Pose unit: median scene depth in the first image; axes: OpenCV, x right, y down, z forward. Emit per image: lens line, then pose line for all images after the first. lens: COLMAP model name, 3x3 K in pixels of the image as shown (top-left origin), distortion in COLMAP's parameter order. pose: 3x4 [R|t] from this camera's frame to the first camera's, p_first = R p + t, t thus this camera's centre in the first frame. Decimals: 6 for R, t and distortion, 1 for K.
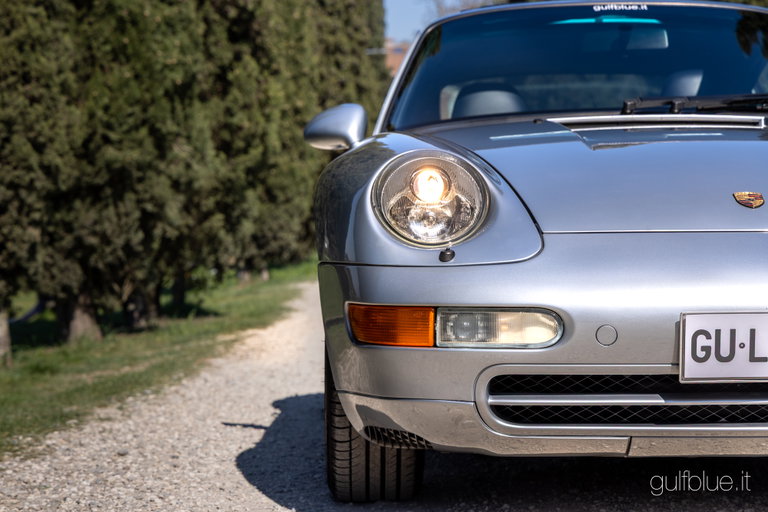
lens RADIAL K [[1778.9, 0, 383.8], [0, 1778.9, 256.1], [0, 0, 1]] dist [-0.027599, 0.000000]
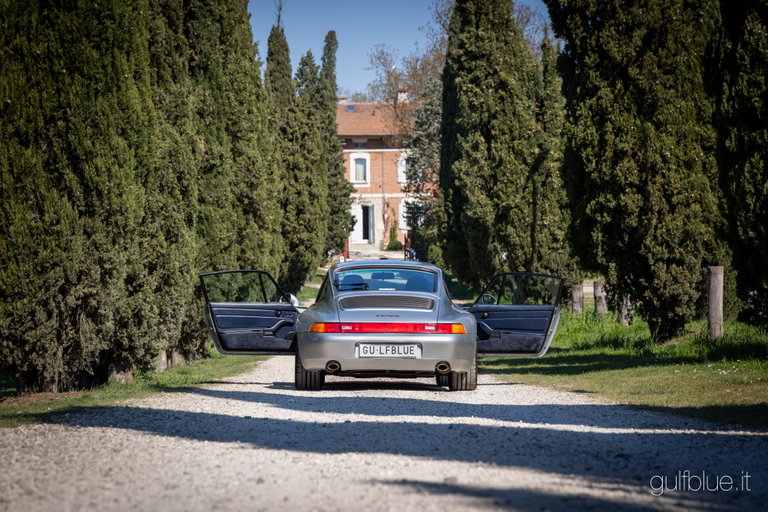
lens RADIAL K [[2167.9, 0, 383.9], [0, 2167.9, 281.7], [0, 0, 1]] dist [0.665101, 0.000000]
pose [[0.999711, 0.014394, 0.019279, 0.021898], [-0.014158, 0.999824, -0.012330, -0.019432], [-0.019453, 0.012053, 0.999738, -1.361867]]
